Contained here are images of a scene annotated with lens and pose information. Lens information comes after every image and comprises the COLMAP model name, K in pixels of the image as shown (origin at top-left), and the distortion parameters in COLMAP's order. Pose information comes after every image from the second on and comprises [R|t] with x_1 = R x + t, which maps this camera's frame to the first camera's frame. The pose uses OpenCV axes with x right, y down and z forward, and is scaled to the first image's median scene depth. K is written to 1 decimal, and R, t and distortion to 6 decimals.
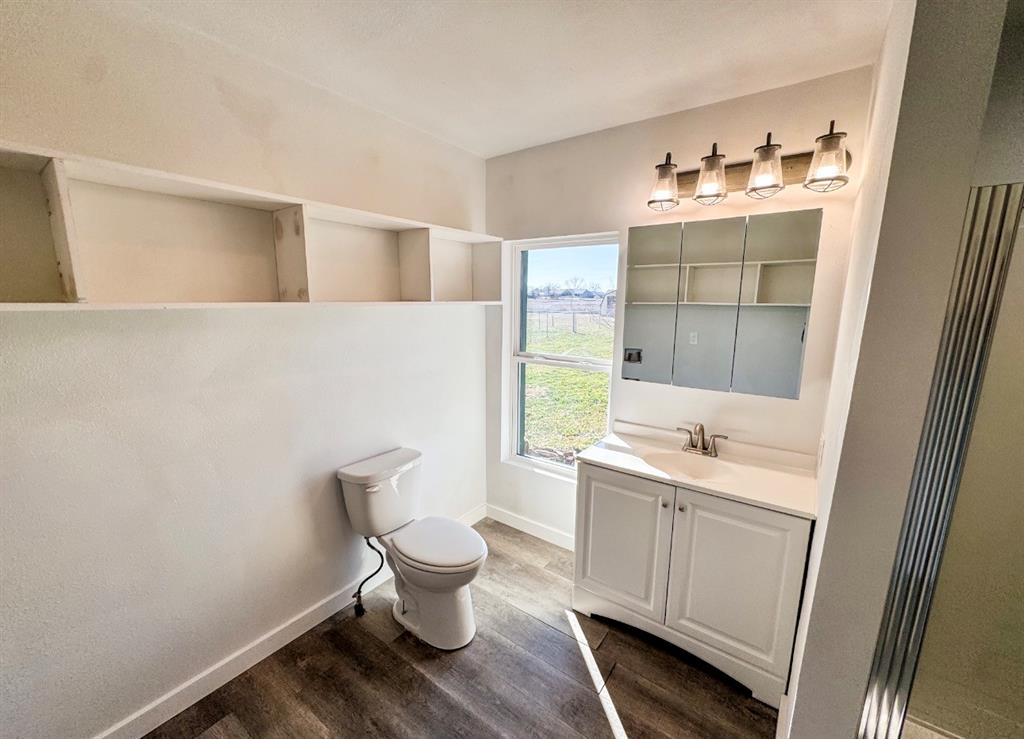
lens RADIAL K [[410.3, 0, 512.0], [0, 410.3, 373.2], [0, 0, 1]] dist [-0.005762, 0.000938]
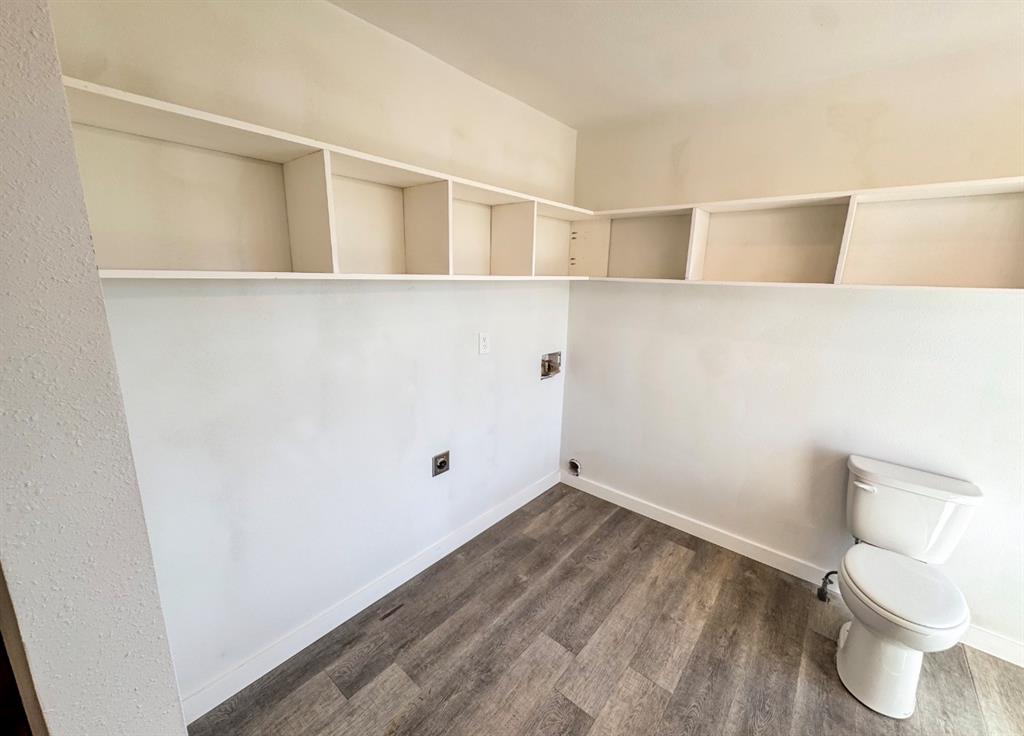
lens RADIAL K [[410.5, 0, 508.4], [0, 410.5, 369.7], [0, 0, 1]] dist [-0.004101, 0.001126]
pose [[-0.072858, 0.215030, -0.973886, 0.619605], [-0.199062, 0.953698, 0.225465, -0.022280], [0.977275, 0.210291, -0.026680, 0.183449]]
